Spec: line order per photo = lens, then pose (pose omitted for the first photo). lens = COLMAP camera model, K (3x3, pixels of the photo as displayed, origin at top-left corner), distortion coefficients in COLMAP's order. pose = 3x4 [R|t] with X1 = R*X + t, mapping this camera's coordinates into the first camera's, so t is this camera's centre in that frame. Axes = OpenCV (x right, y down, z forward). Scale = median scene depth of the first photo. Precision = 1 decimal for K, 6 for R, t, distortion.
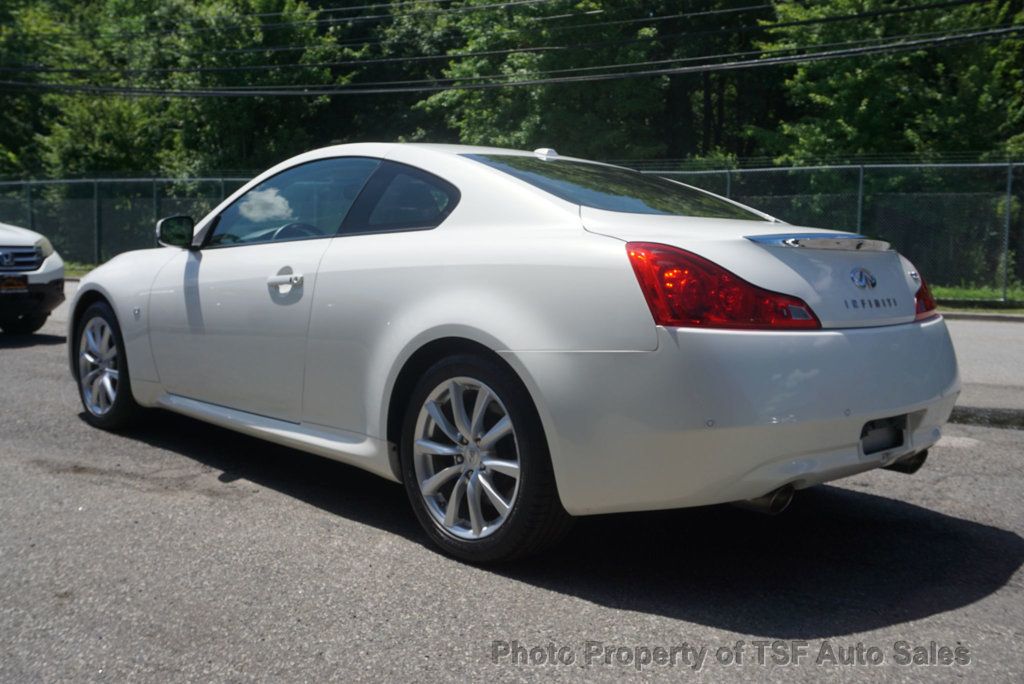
lens RADIAL K [[1002.5, 0, 510.3], [0, 1002.5, 340.3], [0, 0, 1]] dist [0.006330, 0.000000]
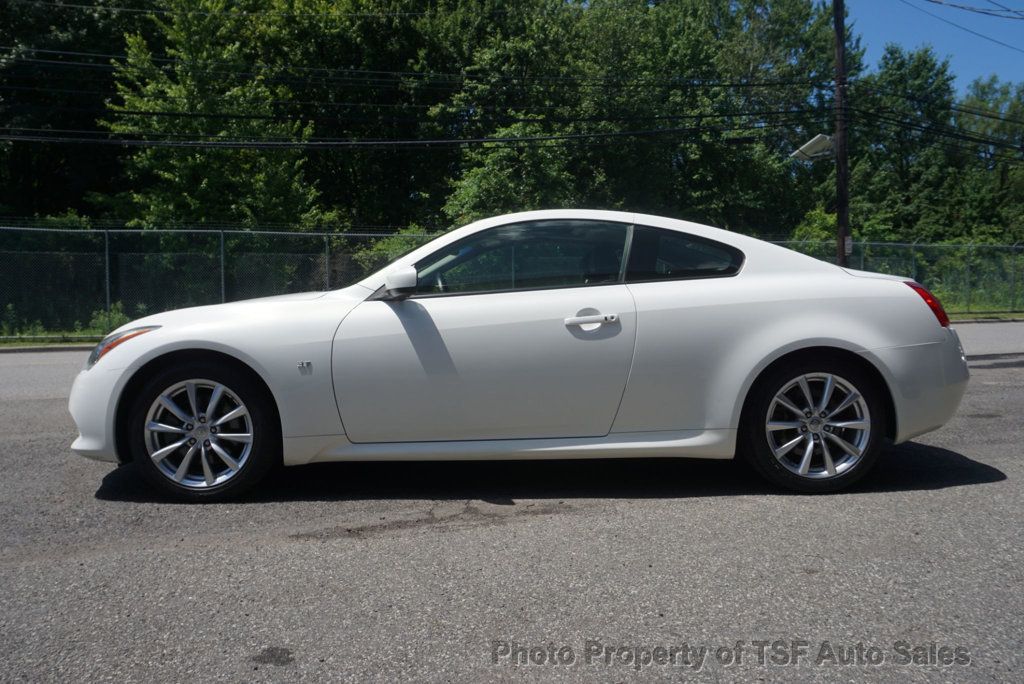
lens RADIAL K [[780.8, 0, 511.0], [0, 780.8, 341.1], [0, 0, 1]] dist [-0.001736, 0.004574]
pose [[0.671273, -0.067368, 0.738143, -0.140676], [0.091696, 0.995759, 0.007491, -0.007148], [-0.735517, 0.062657, 0.674603, 0.061550]]
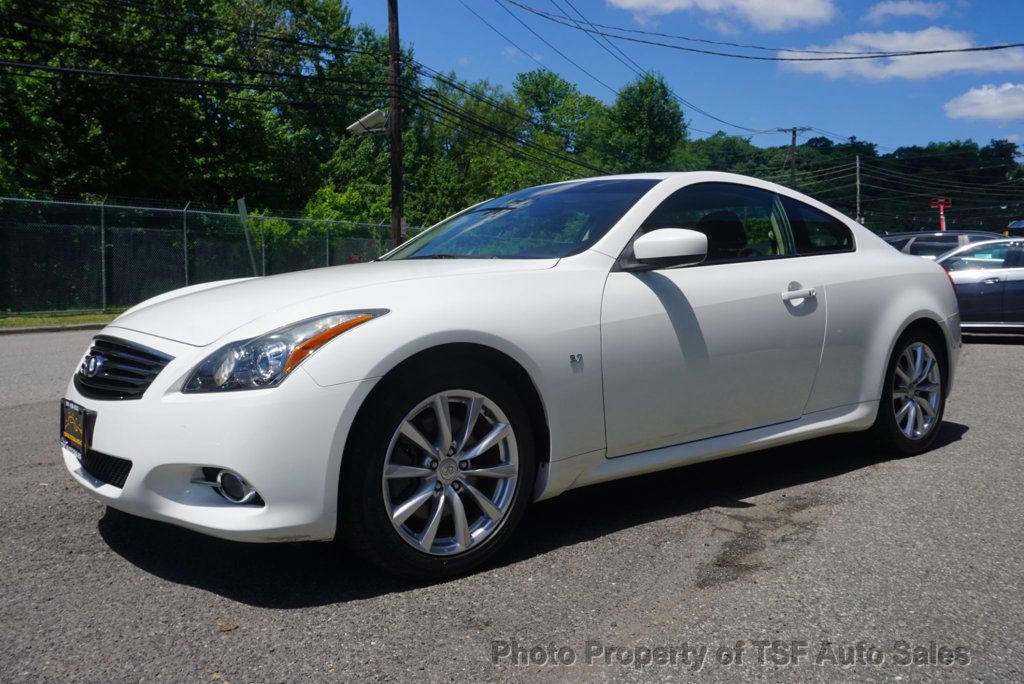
lens RADIAL K [[863.3, 0, 513.6], [0, 863.3, 343.6], [0, 0, 1]] dist [-0.020287, 0.006153]
pose [[0.084435, -0.096503, 0.991745, -0.172668], [0.099702, 0.991122, 0.087954, -0.017370], [-0.991428, 0.091453, 0.093307, 0.174825]]
